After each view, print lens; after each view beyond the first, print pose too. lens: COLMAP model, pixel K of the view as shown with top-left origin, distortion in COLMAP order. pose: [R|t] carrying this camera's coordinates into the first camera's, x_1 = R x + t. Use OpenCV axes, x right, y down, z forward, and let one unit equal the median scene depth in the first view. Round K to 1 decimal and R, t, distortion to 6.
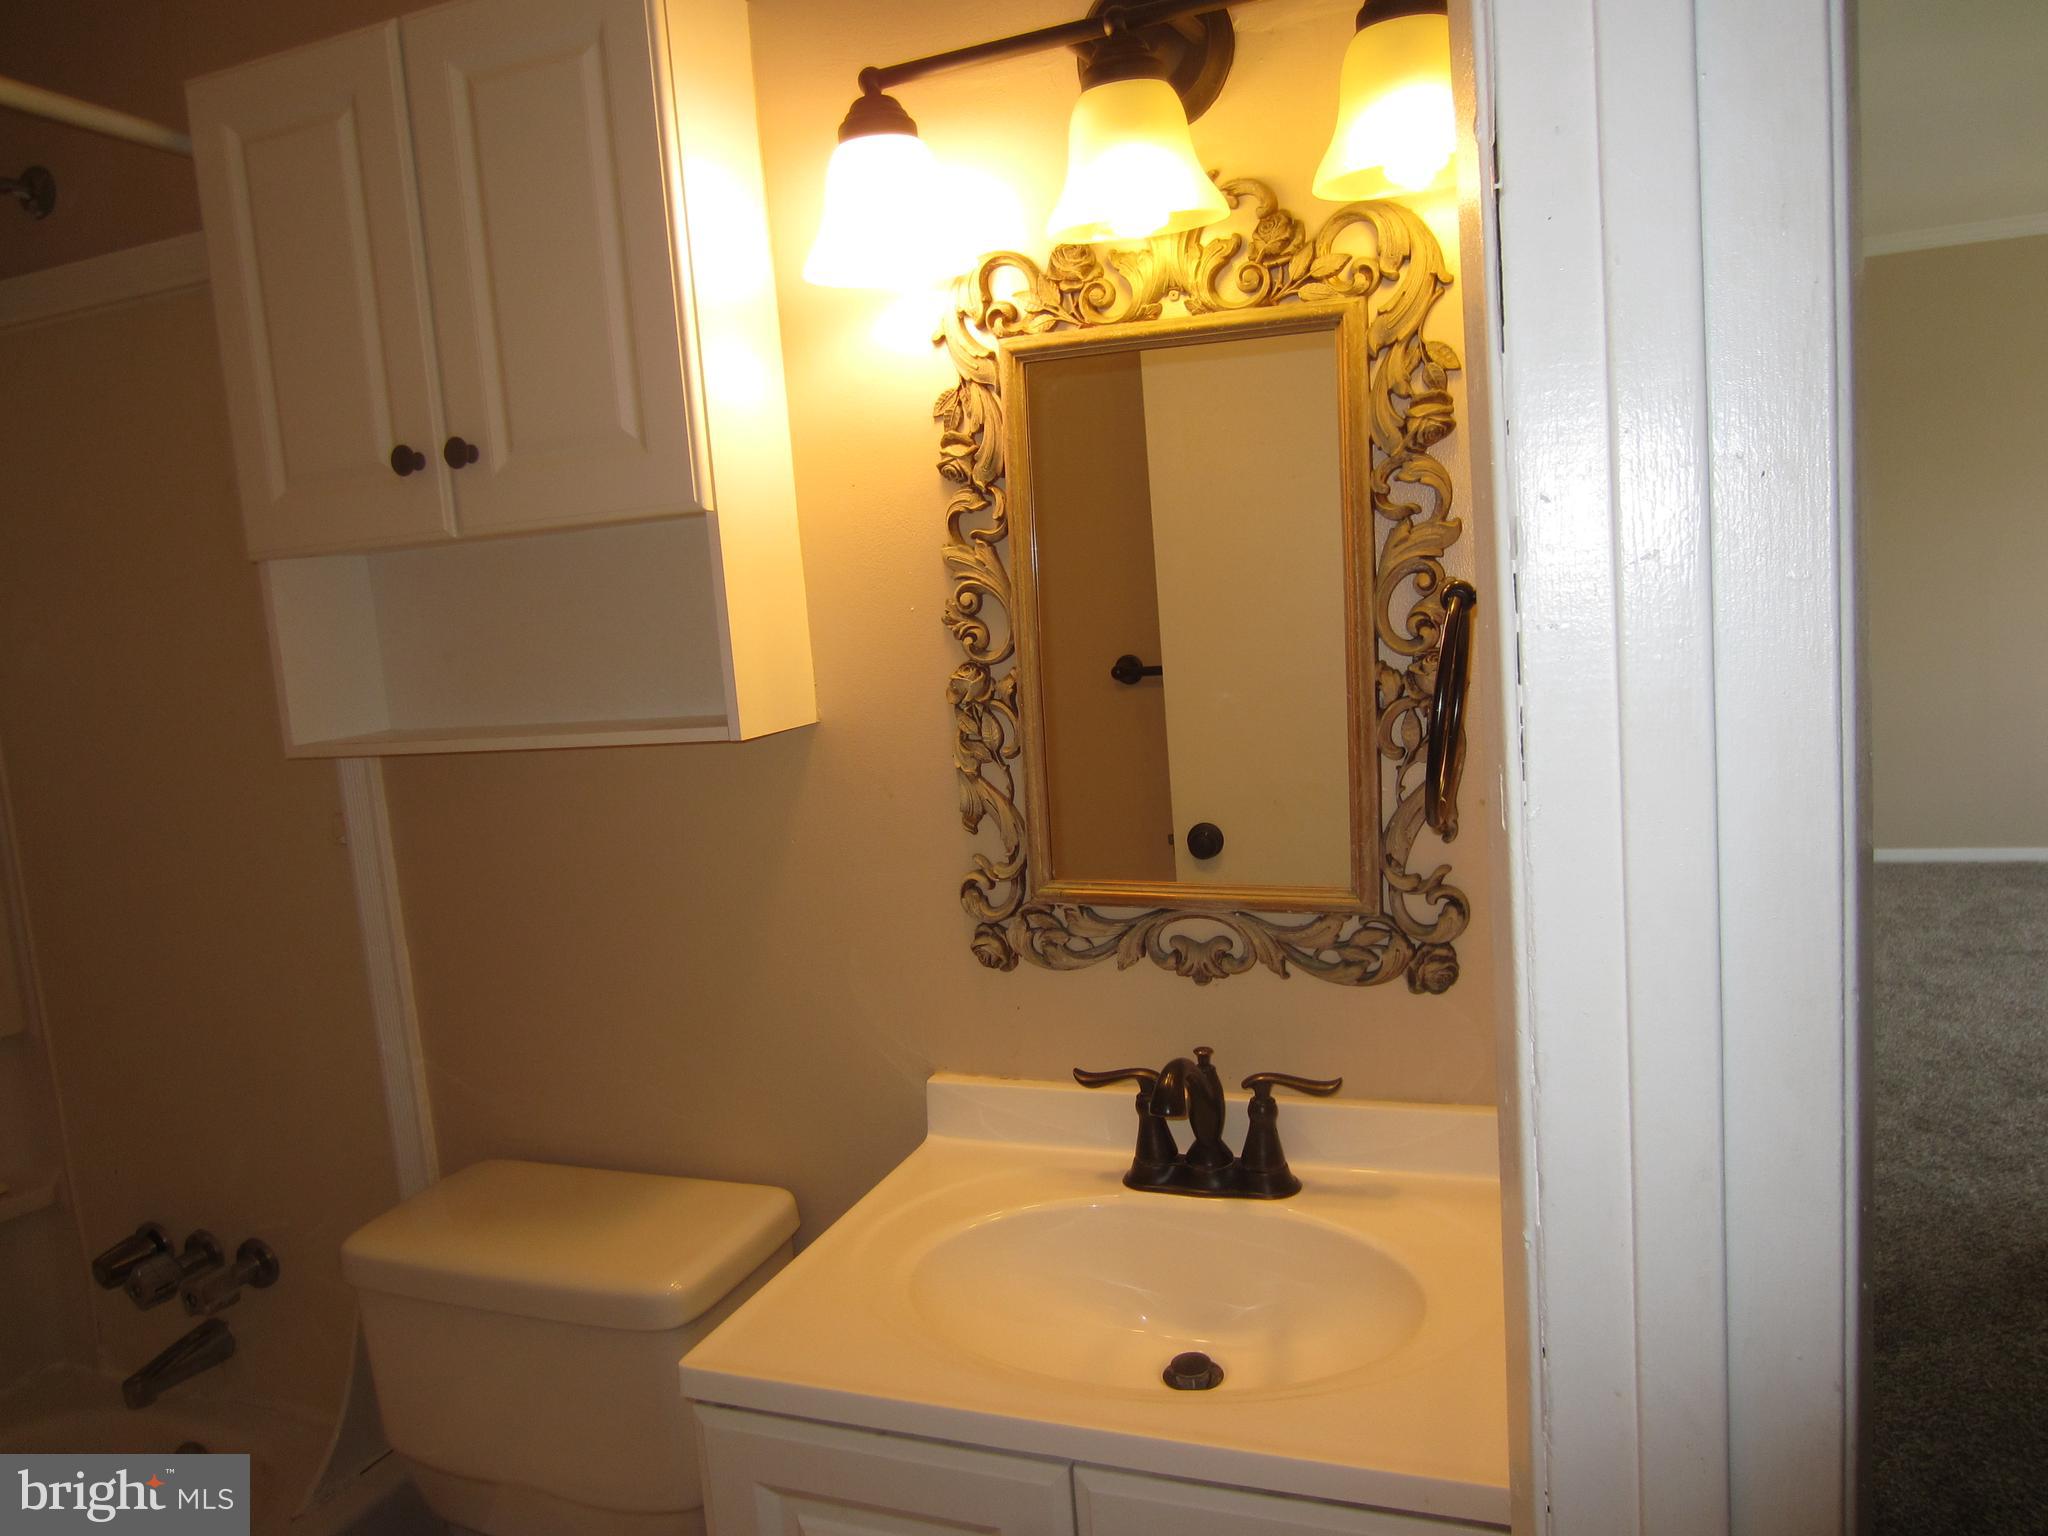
lens RADIAL K [[1448.1, 0, 1023.6], [0, 1448.1, 769.4], [0, 0, 1]] dist [-0.038974, 0.018905]
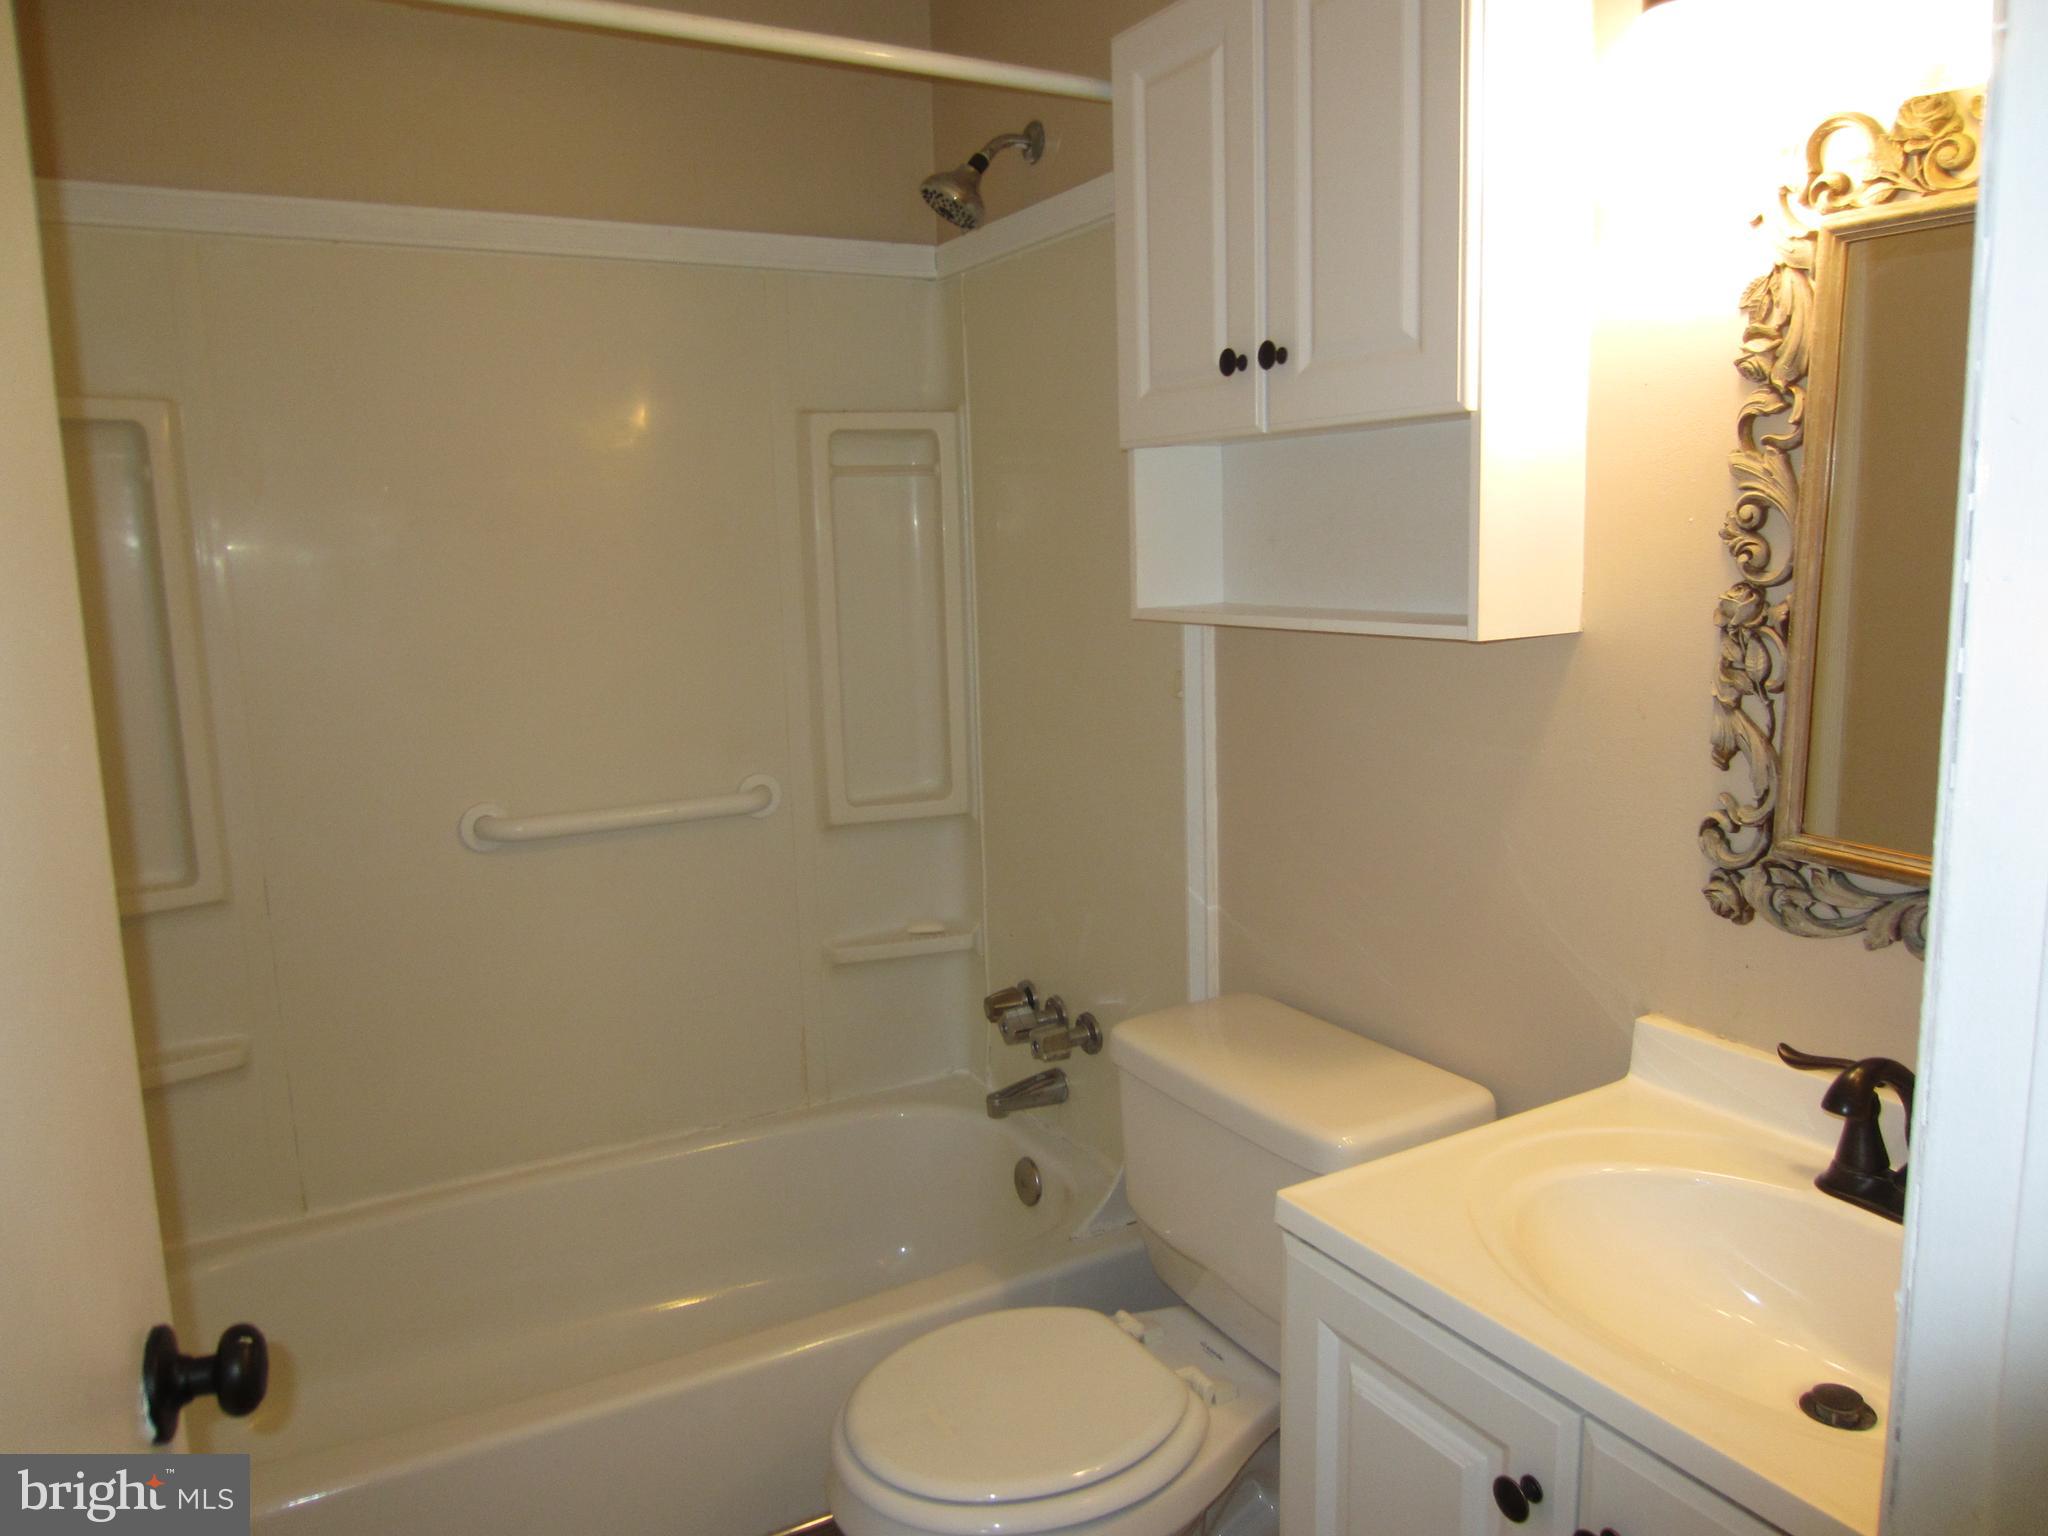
lens RADIAL K [[1448.1, 0, 1019.8], [0, 1448.1, 770.2], [0, 0, 1]] dist [-0.038974, 0.018905]
pose [[0.774985, 0.155312, -0.612598, 0.181272], [-0.109047, 0.987656, 0.112447, -0.009268], [0.622500, -0.020343, 0.782355, 0.009536]]
